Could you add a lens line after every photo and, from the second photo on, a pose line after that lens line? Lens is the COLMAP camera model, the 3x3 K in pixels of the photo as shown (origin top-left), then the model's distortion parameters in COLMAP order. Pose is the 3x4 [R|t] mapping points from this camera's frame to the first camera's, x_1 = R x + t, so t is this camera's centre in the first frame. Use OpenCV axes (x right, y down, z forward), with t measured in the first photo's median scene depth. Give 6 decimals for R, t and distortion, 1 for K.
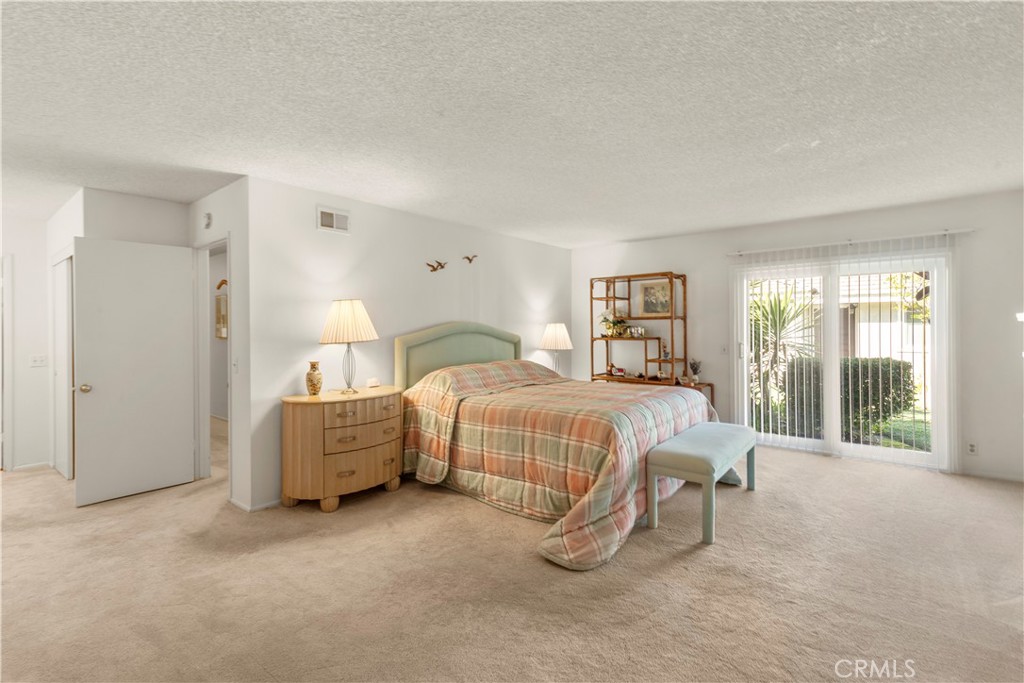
lens RADIAL K [[463.8, 0, 511.5], [0, 463.8, 333.4], [0, 0, 1]] dist [0.004631, 0.000519]
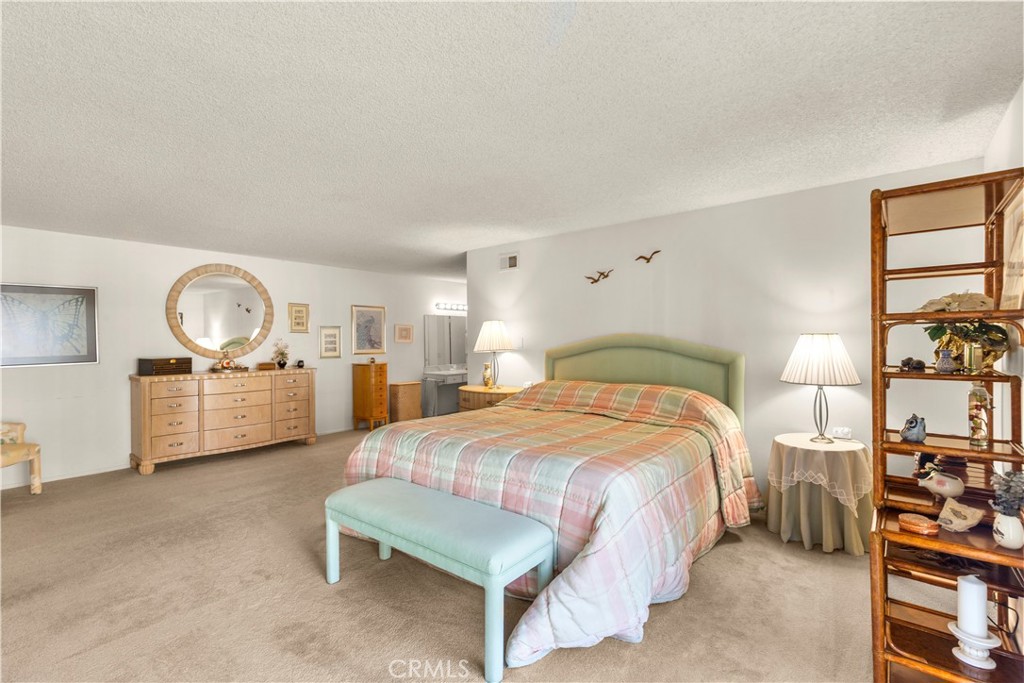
lens RADIAL K [[463.8, 0, 511.8], [0, 463.8, 339.9], [0, 0, 1]] dist [0.004631, 0.000519]
pose [[-0.001727, 0.016102, -0.999869, 0.799241], [-0.001239, 0.999870, 0.016104, -0.029049], [0.999998, 0.001267, -0.001707, 0.816481]]
